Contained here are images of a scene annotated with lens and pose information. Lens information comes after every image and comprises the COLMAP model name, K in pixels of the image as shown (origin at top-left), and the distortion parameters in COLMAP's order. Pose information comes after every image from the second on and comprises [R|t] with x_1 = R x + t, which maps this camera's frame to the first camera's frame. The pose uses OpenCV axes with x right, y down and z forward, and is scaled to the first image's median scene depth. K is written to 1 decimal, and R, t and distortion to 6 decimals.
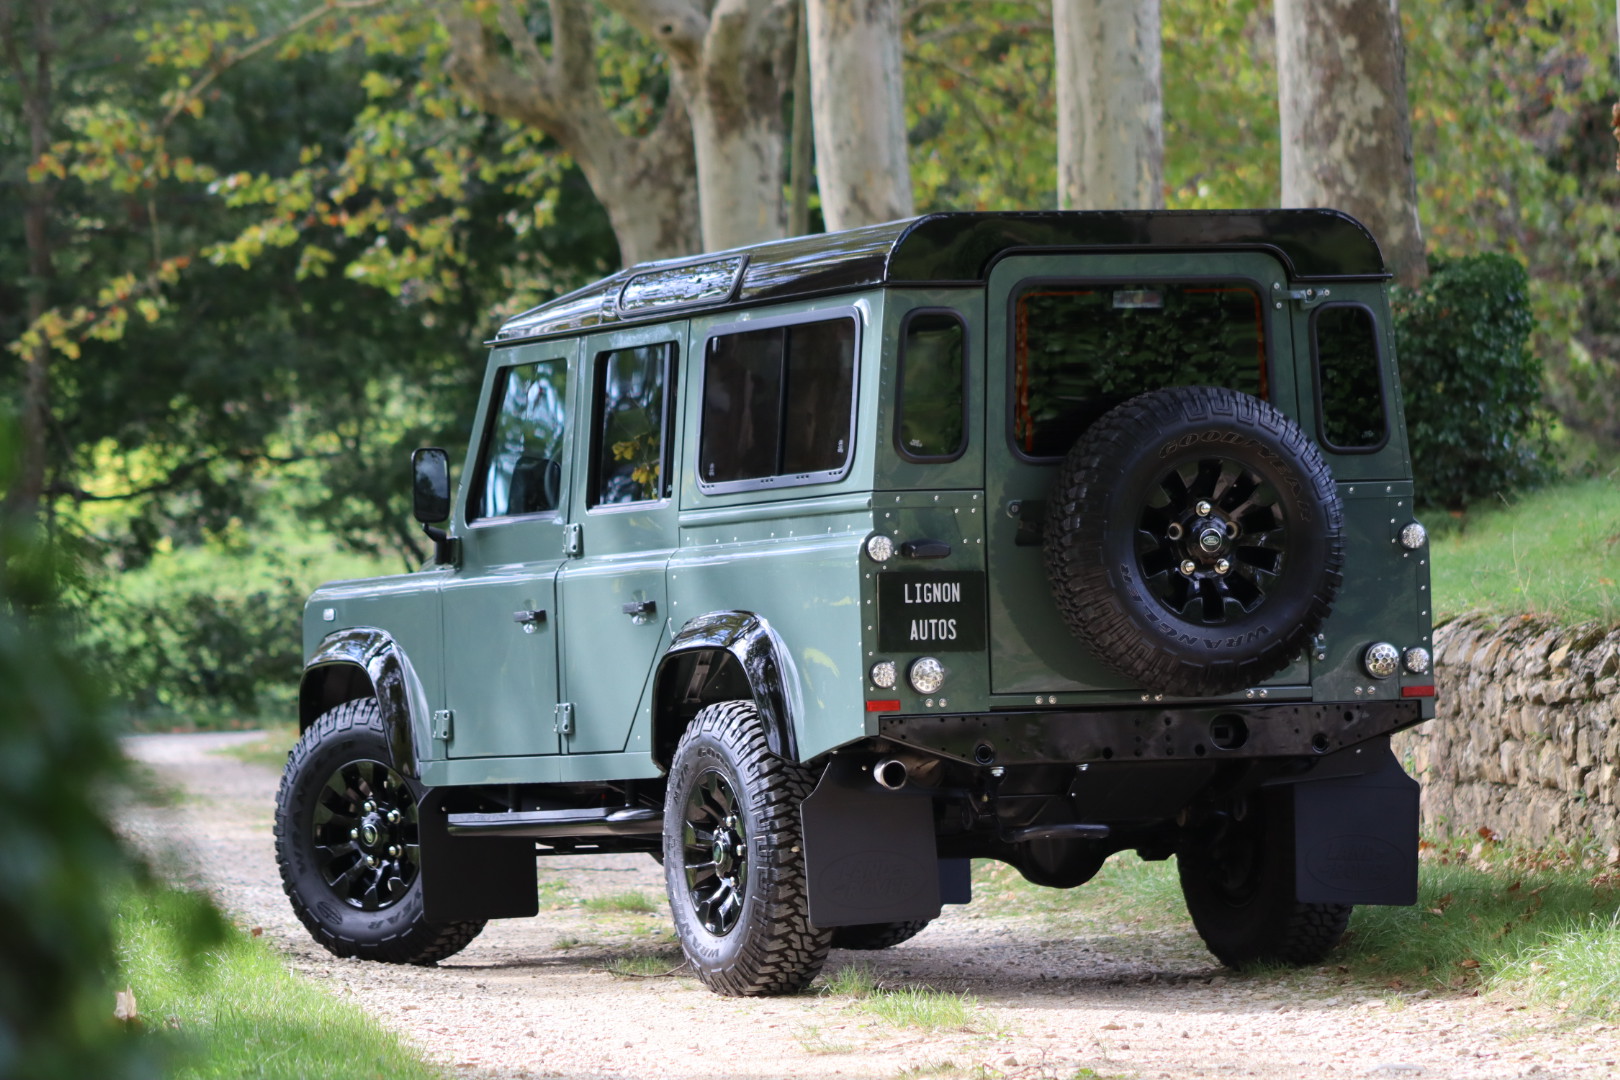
lens RADIAL K [[9523.6, 0, 810.0], [0, 9523.6, 540.0], [0, 0, 1]] dist [0.499770, 14.689356]
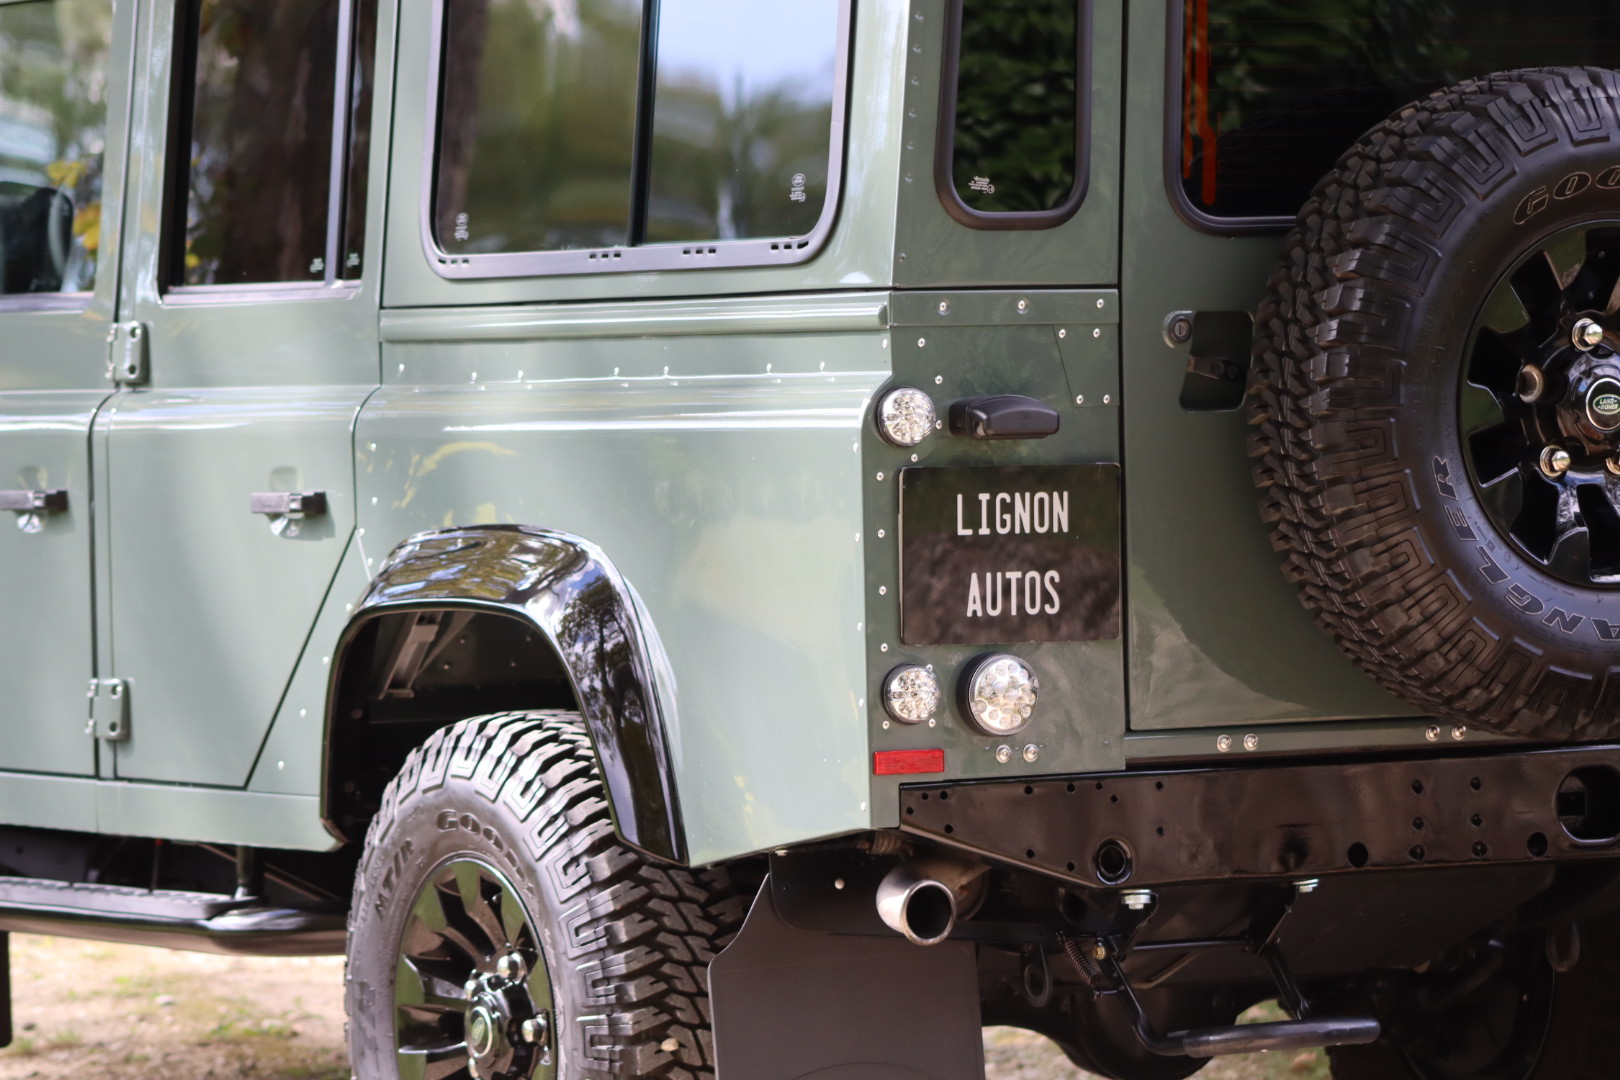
lens RADIAL K [[7664.3, 0, 810.0], [0, 7664.3, 540.0], [0, 0, 1]] dist [0.206108, 7.666237]
pose [[0.992126, 0.009270, 0.124898, -0.042356], [-0.014752, 0.998964, 0.043039, -0.008773], [-0.124370, -0.044542, 0.991236, 0.630369]]
